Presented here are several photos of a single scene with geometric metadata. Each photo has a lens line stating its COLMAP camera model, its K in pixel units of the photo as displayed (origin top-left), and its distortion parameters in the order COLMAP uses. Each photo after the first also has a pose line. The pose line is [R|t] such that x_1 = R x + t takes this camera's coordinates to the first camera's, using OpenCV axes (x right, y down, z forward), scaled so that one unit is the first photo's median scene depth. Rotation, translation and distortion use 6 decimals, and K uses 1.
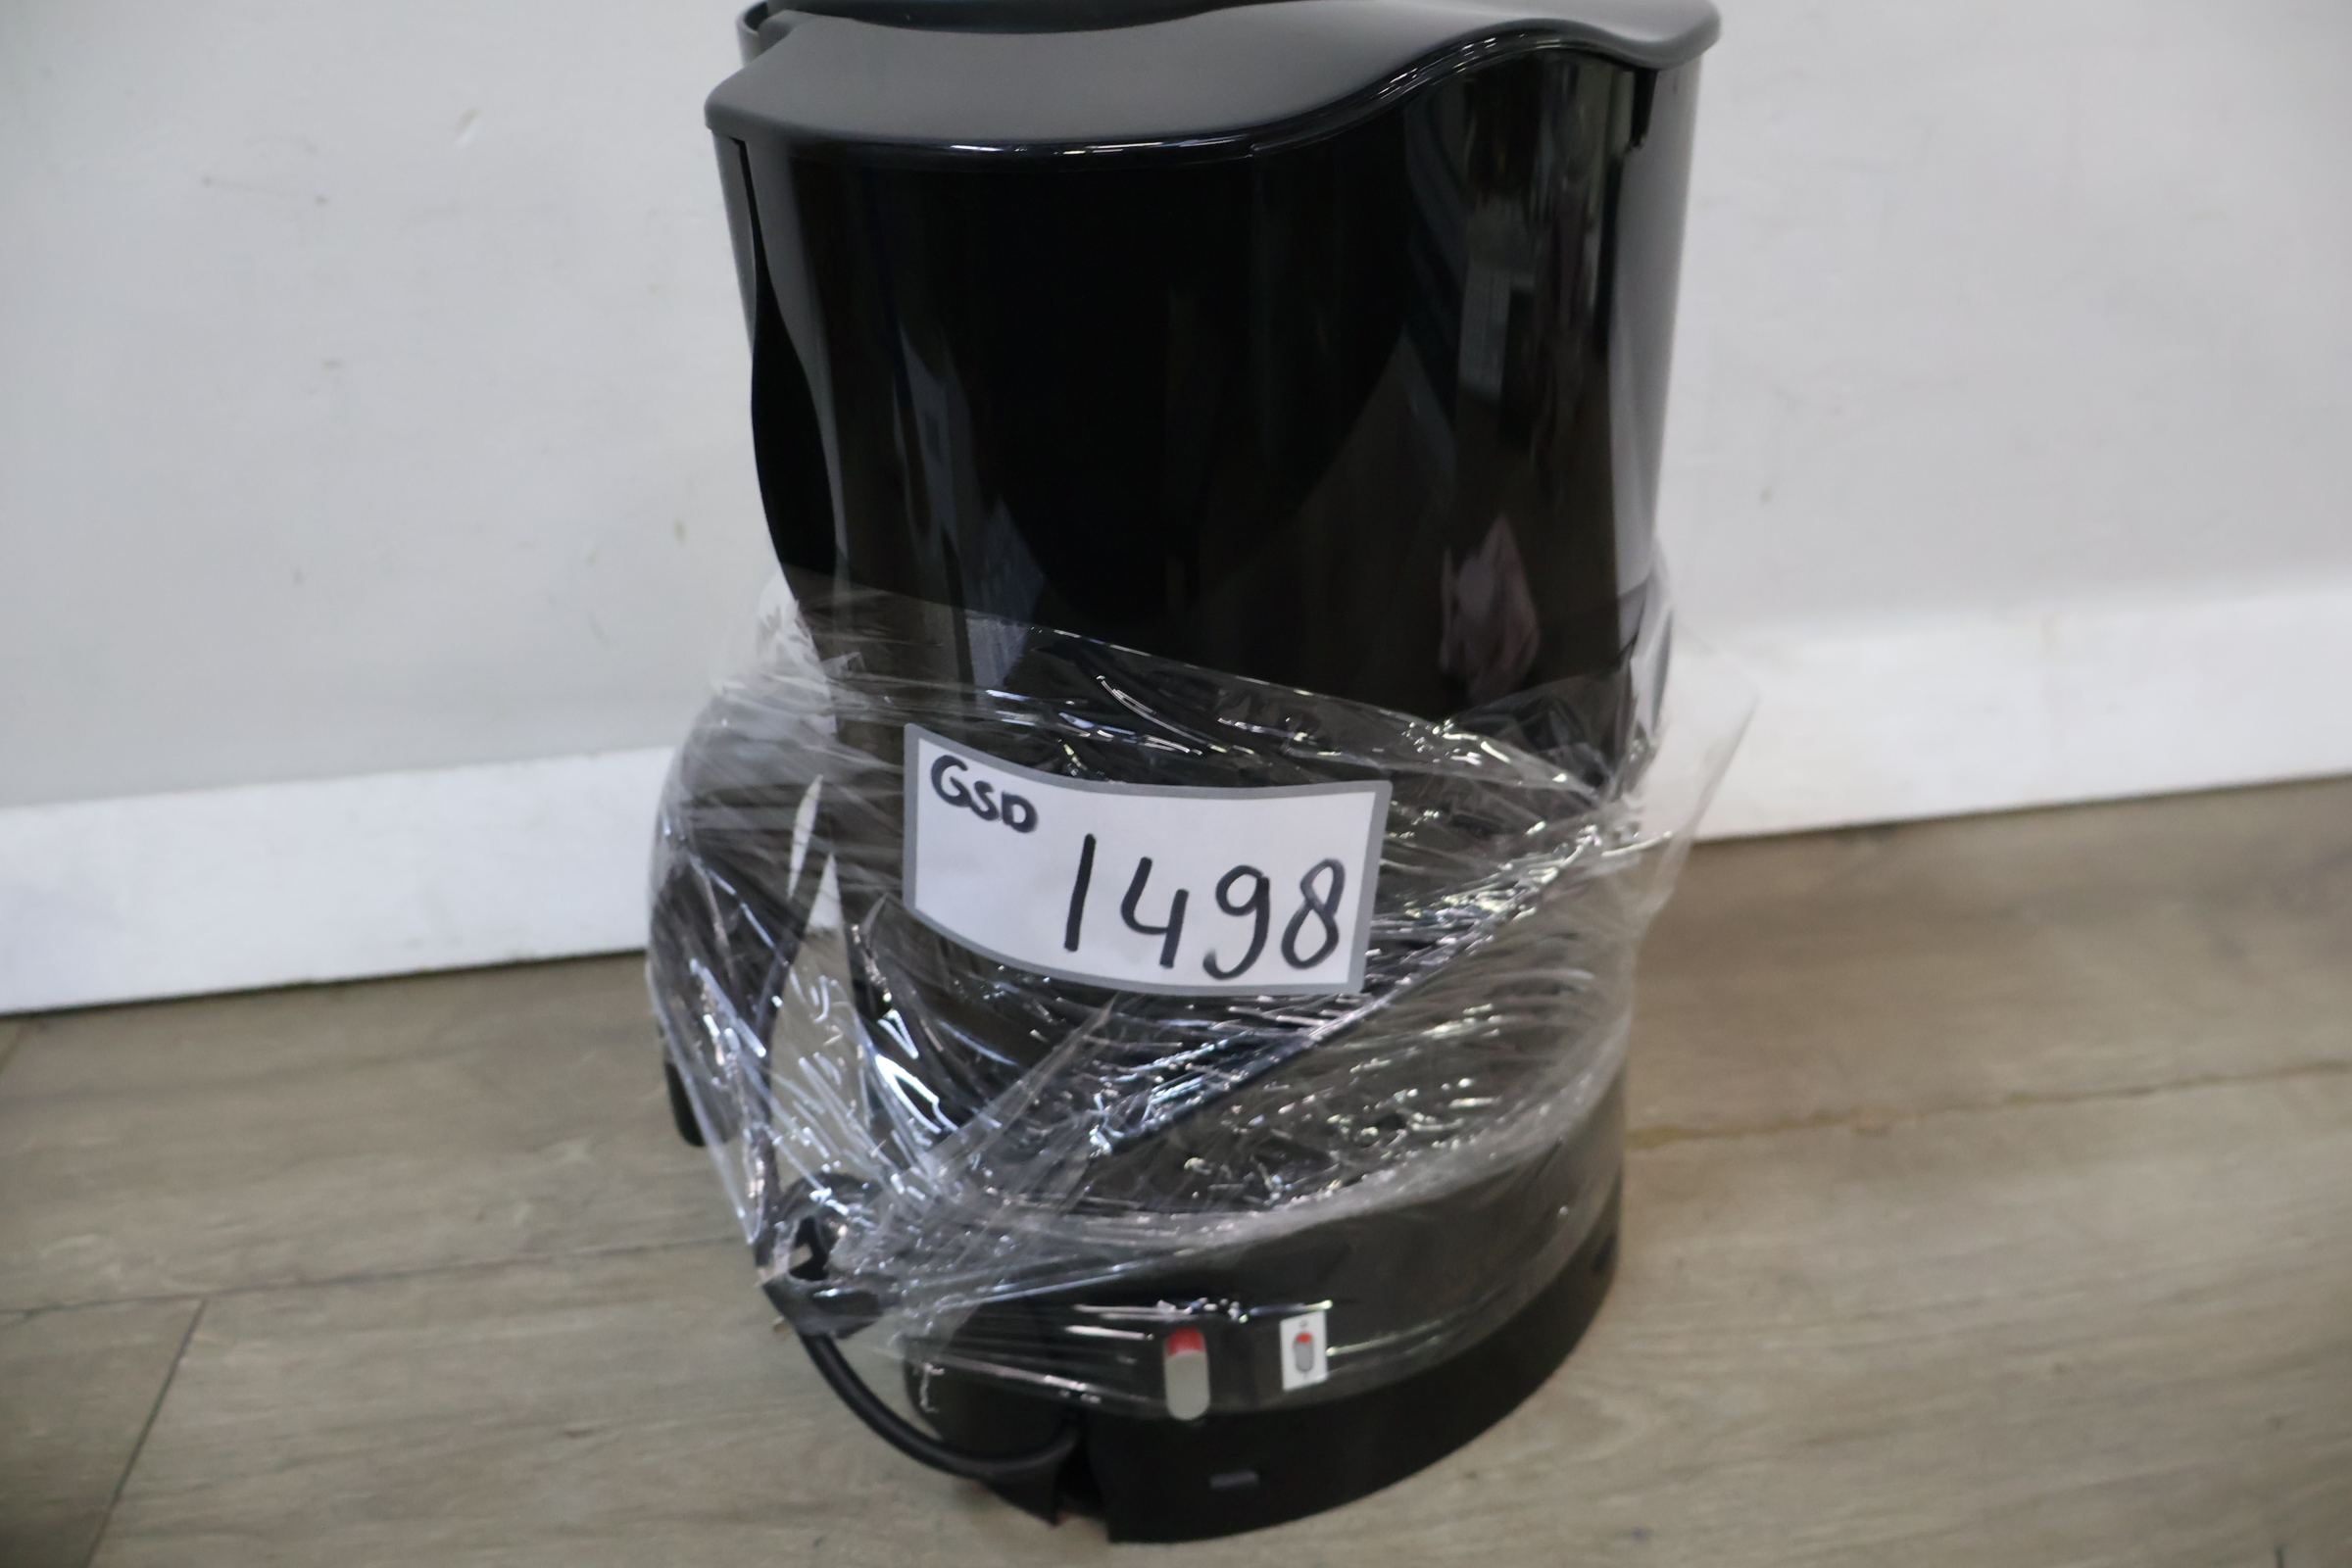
lens RADIAL K [[1956.1, 0, 1163.1], [0, 1956.1, 778.2], [0, 0, 1]] dist [-0.001894, 0.001092]
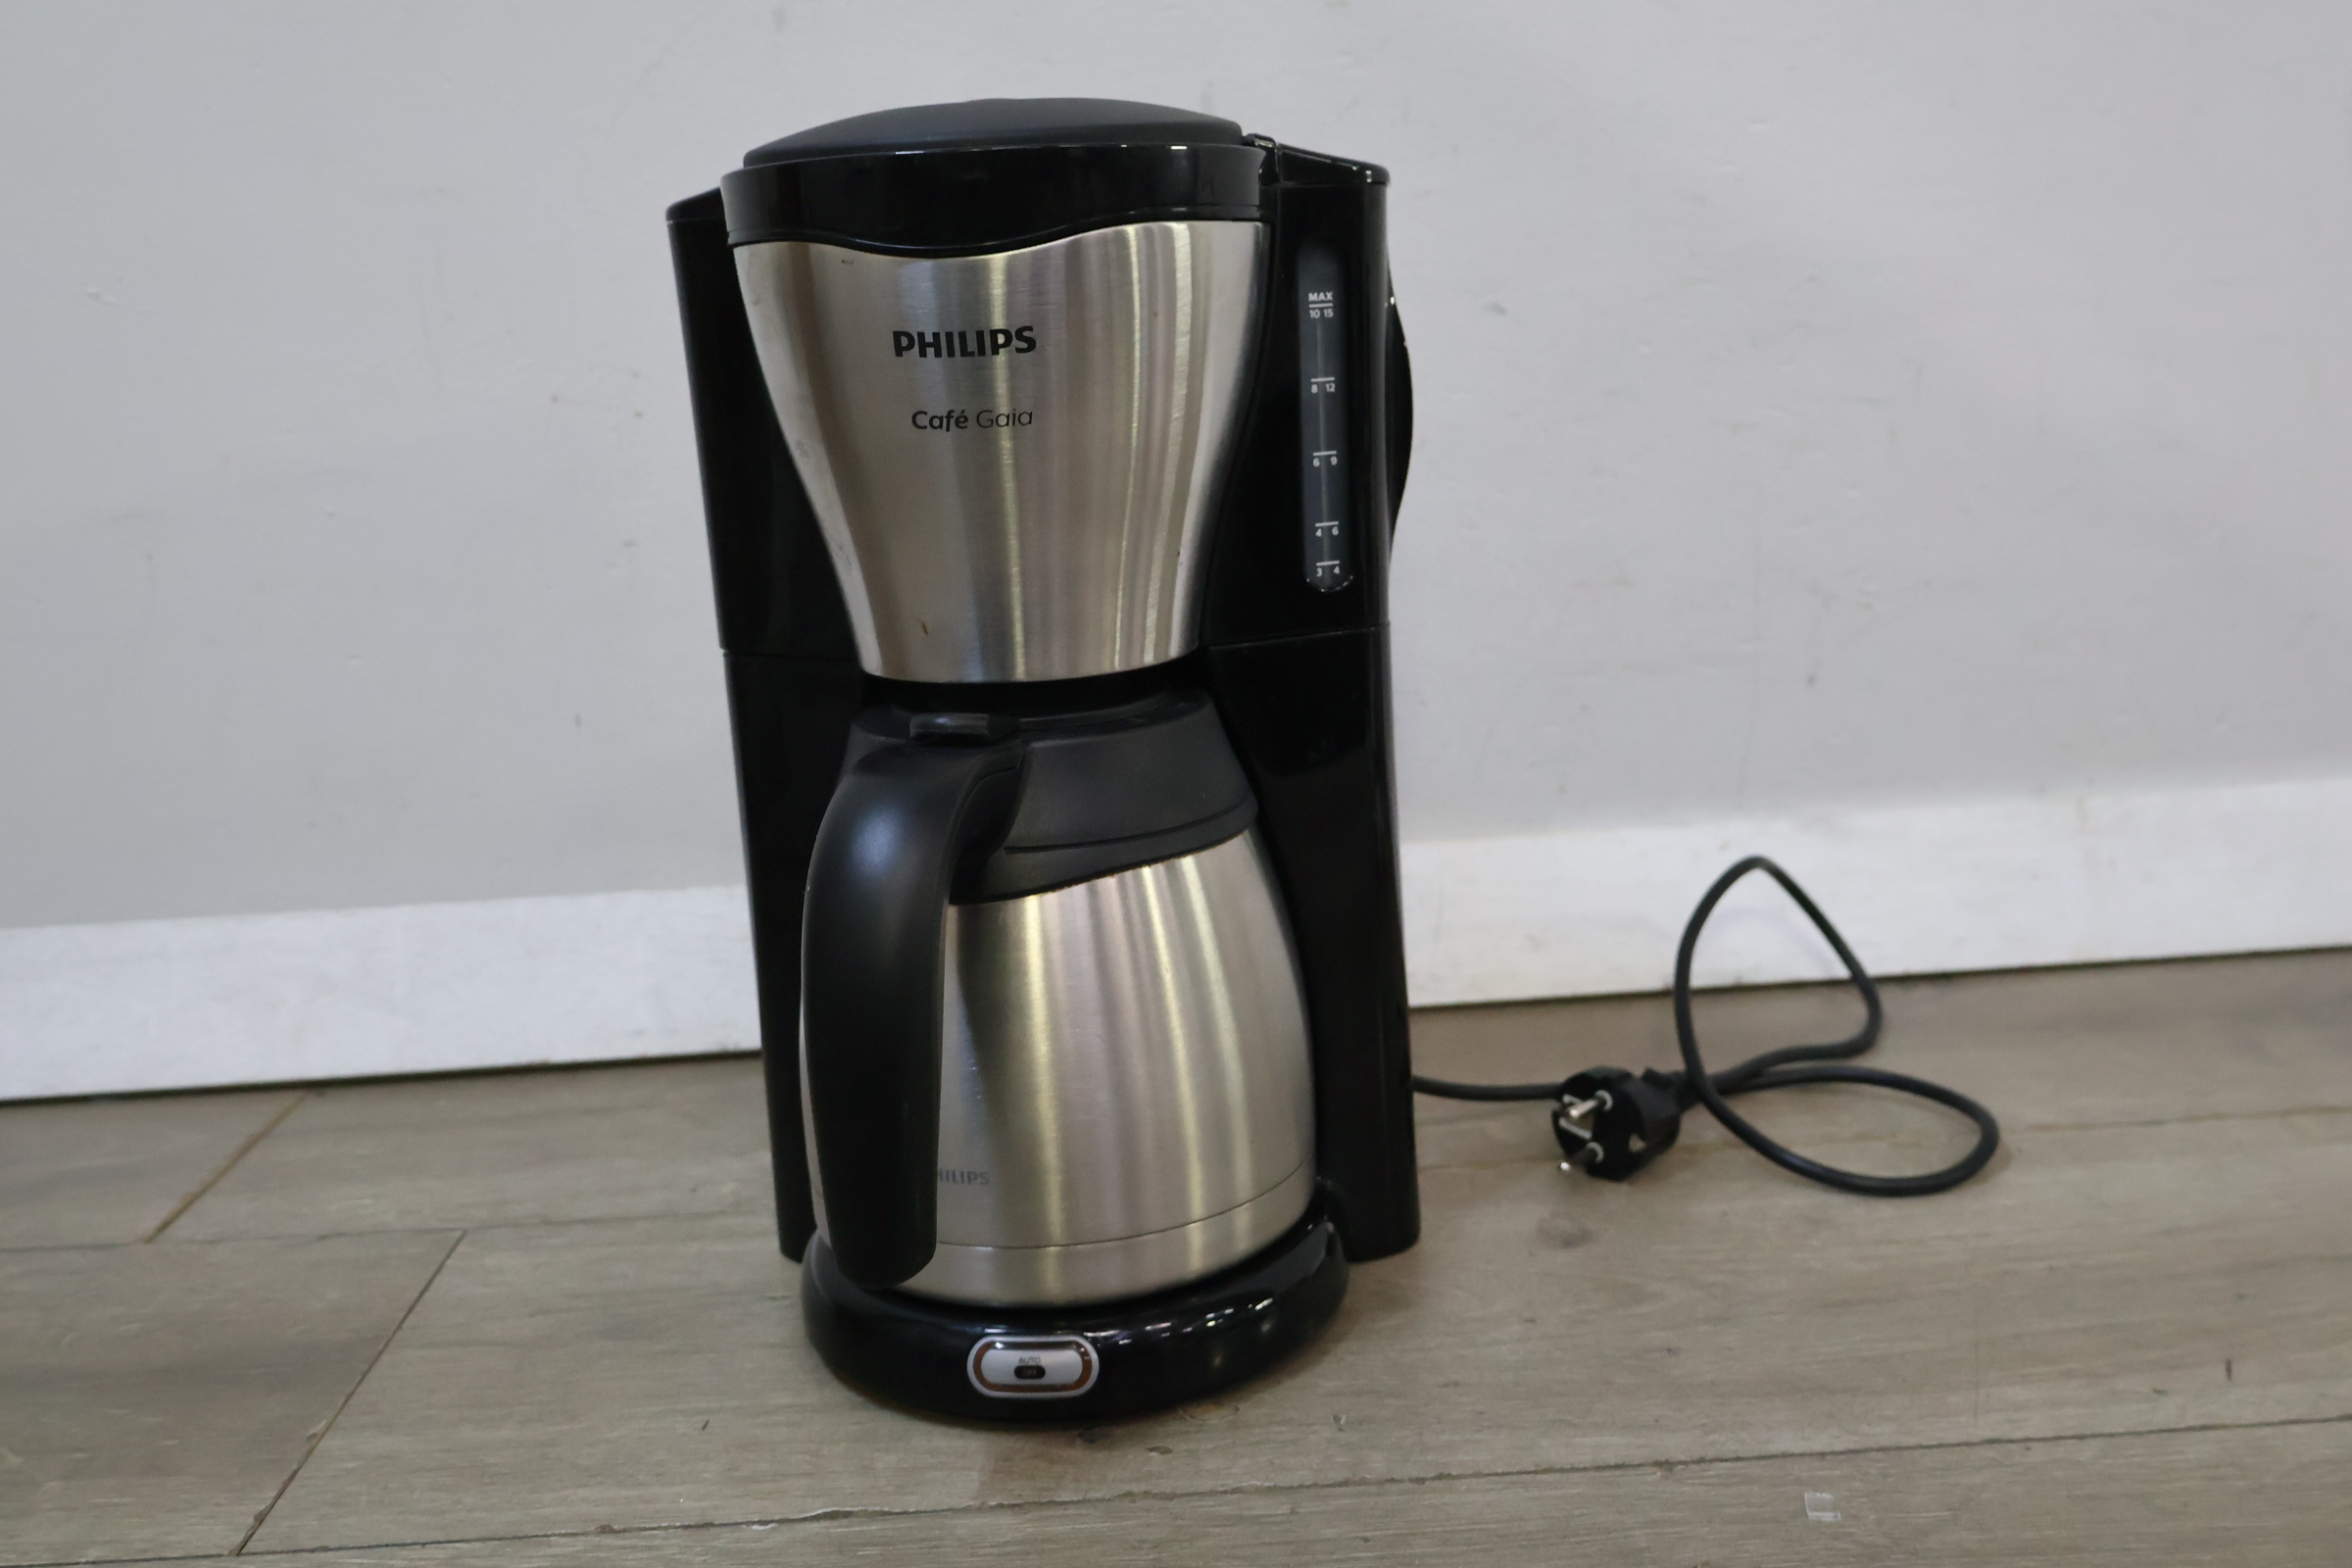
lens RADIAL K [[2149.7, 0, 1173.3], [0, 2149.7, 796.6], [0, 0, 1]] dist [0.007759, 0.000000]
pose [[0.997158, 0.007036, -0.075010, 0.038056], [-0.027652, 0.960324, -0.277514, 0.407708], [0.070082, 0.278799, 0.957789, -0.328517]]
